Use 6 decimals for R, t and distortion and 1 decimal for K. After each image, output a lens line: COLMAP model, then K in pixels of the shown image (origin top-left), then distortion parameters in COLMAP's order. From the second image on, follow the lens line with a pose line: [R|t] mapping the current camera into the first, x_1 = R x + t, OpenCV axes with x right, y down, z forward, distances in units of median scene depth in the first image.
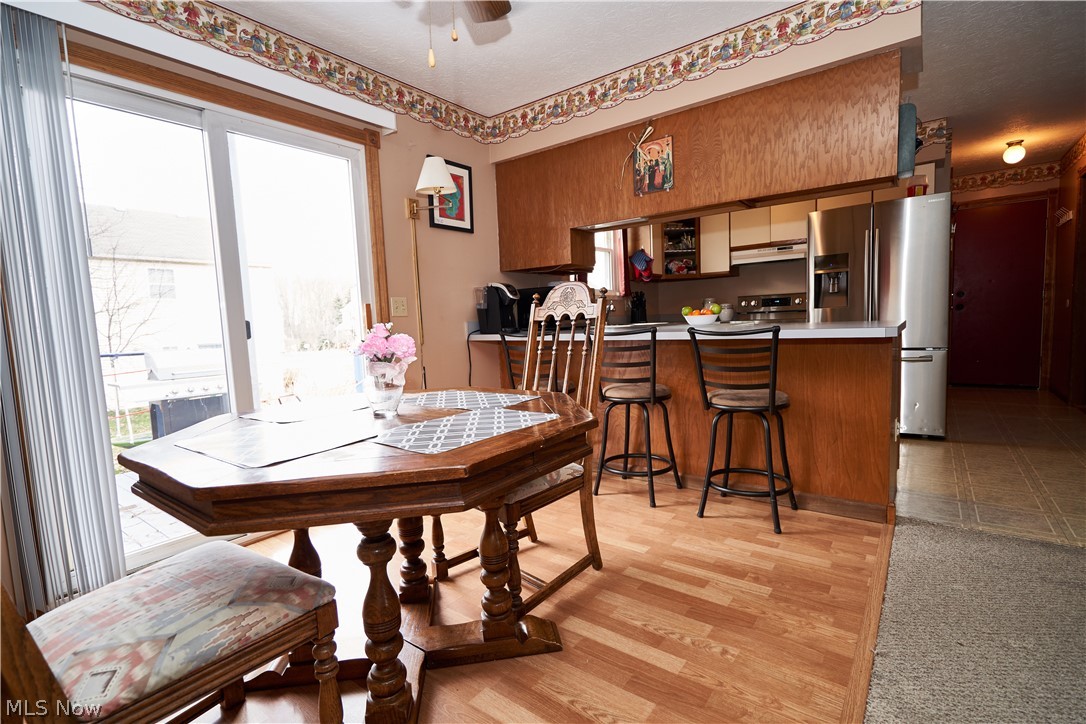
lens RADIAL K [[504.0, 0, 541.2], [0, 504.0, 362.4], [0, 0, 1]] dist [-0.000235, 0.000307]
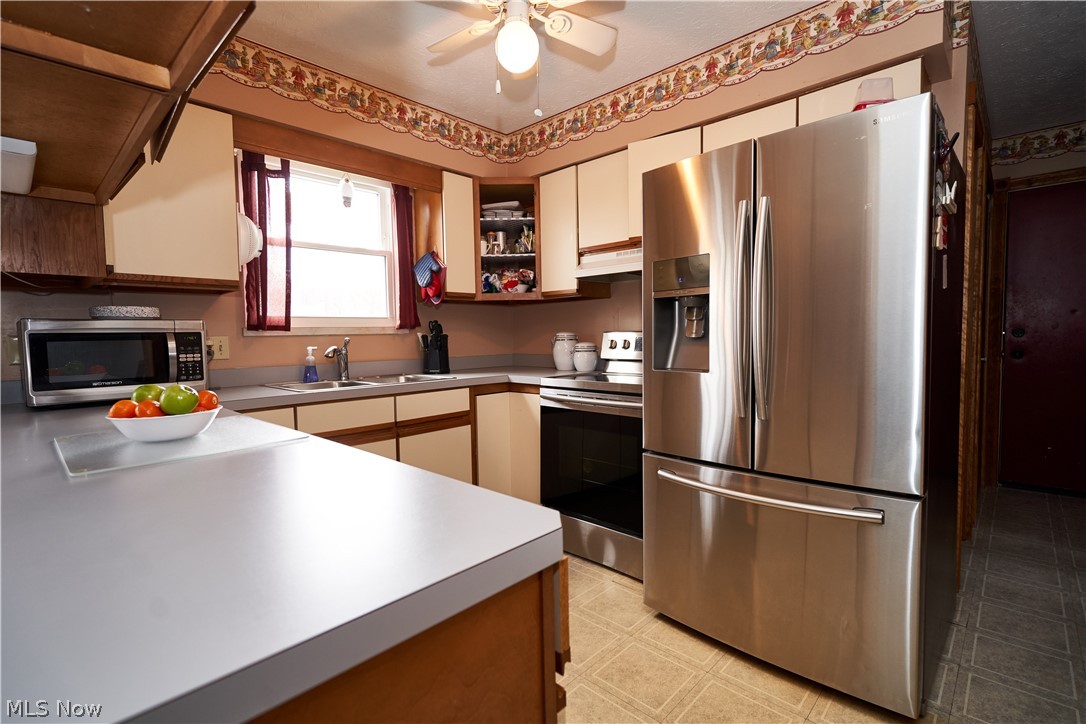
lens RADIAL K [[504.0, 0, 541.2], [0, 504.0, 362.4], [0, 0, 1]] dist [-0.000235, 0.000307]
pose [[0.994212, 0.027896, -0.103751, 0.579504], [-0.030547, 0.999244, -0.024051, -0.118552], [0.103002, 0.027081, 0.994312, 0.608101]]
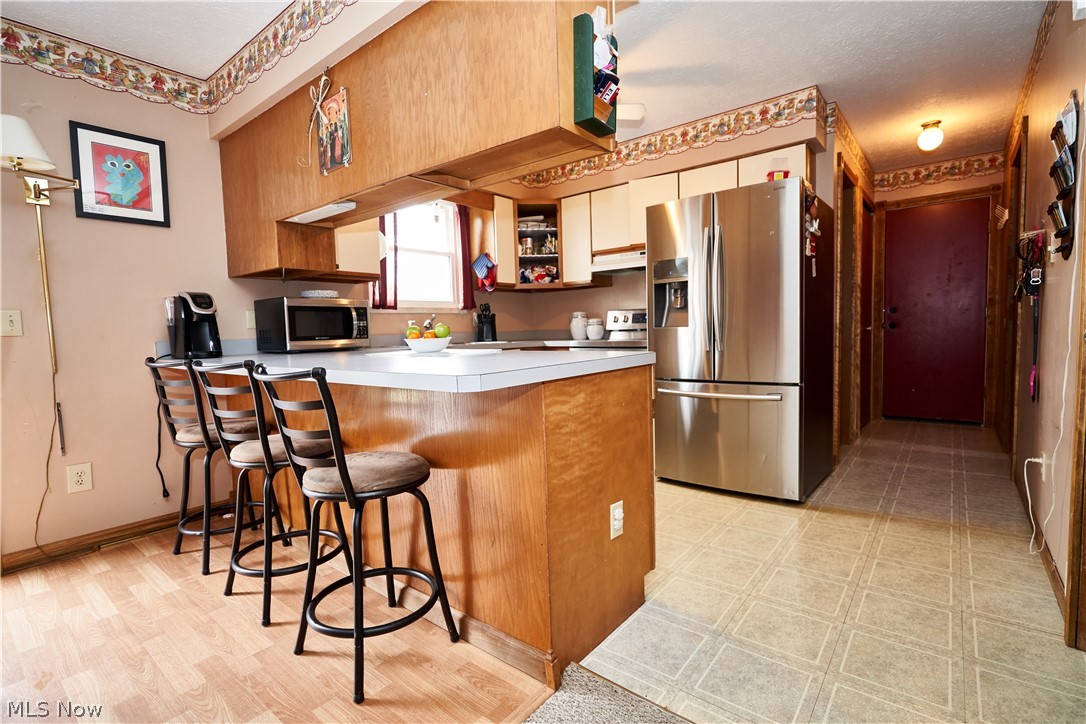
lens RADIAL K [[503.5, 0, 543.0], [0, 503.5, 362.0], [0, 0, 1]] dist [0.000765, 0.000391]
pose [[0.999613, 0.012734, -0.024749, 0.464110], [-0.013181, 0.999751, -0.017982, -0.044507], [0.024514, 0.018301, 0.999532, 0.251123]]
